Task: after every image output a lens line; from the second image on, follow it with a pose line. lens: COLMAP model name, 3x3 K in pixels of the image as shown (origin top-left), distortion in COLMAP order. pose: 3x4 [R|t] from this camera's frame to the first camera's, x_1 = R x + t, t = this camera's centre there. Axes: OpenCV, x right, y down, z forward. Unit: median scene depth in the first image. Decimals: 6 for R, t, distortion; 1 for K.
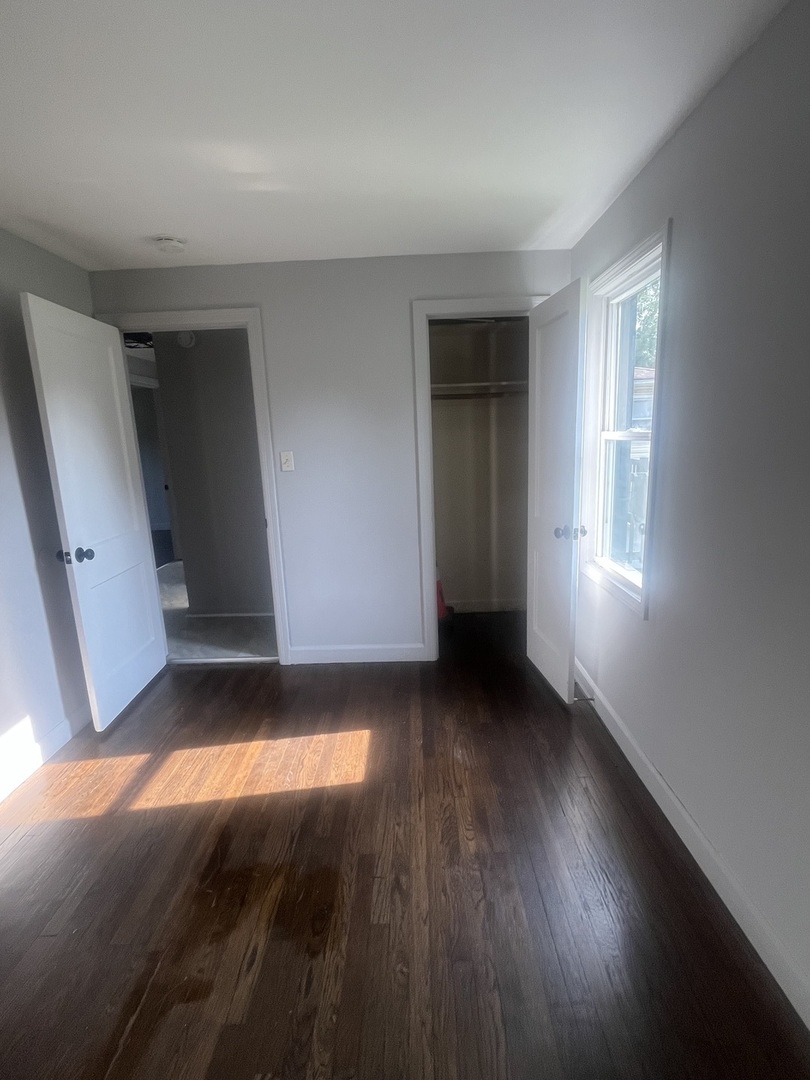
lens RADIAL K [[516.6, 0, 405.0], [0, 516.6, 540.0], [0, 0, 1]] dist [0.000516, -0.000019]
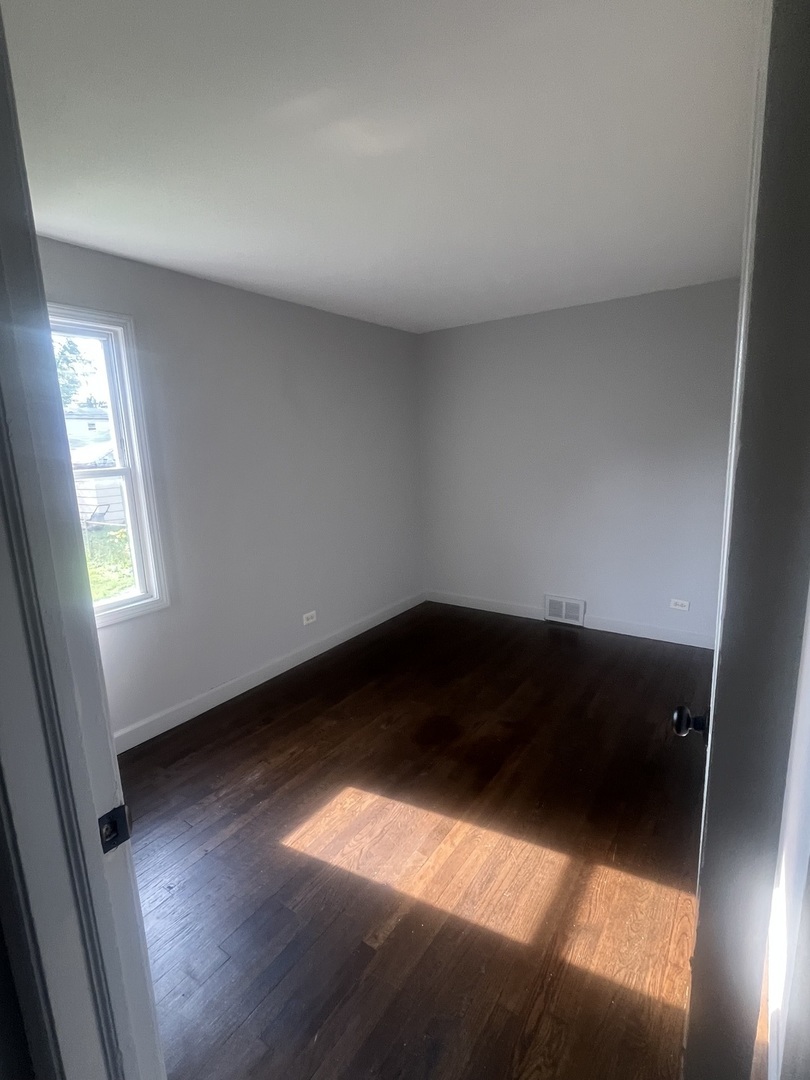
lens RADIAL K [[516.6, 0, 405.0], [0, 516.6, 540.0], [0, 0, 1]] dist [0.000516, -0.000019]
pose [[-0.825389, -0.039156, 0.563205, -0.723875], [0.182906, 0.925240, 0.332379, -0.307770], [-0.534114, 0.377355, -0.756522, 1.506613]]
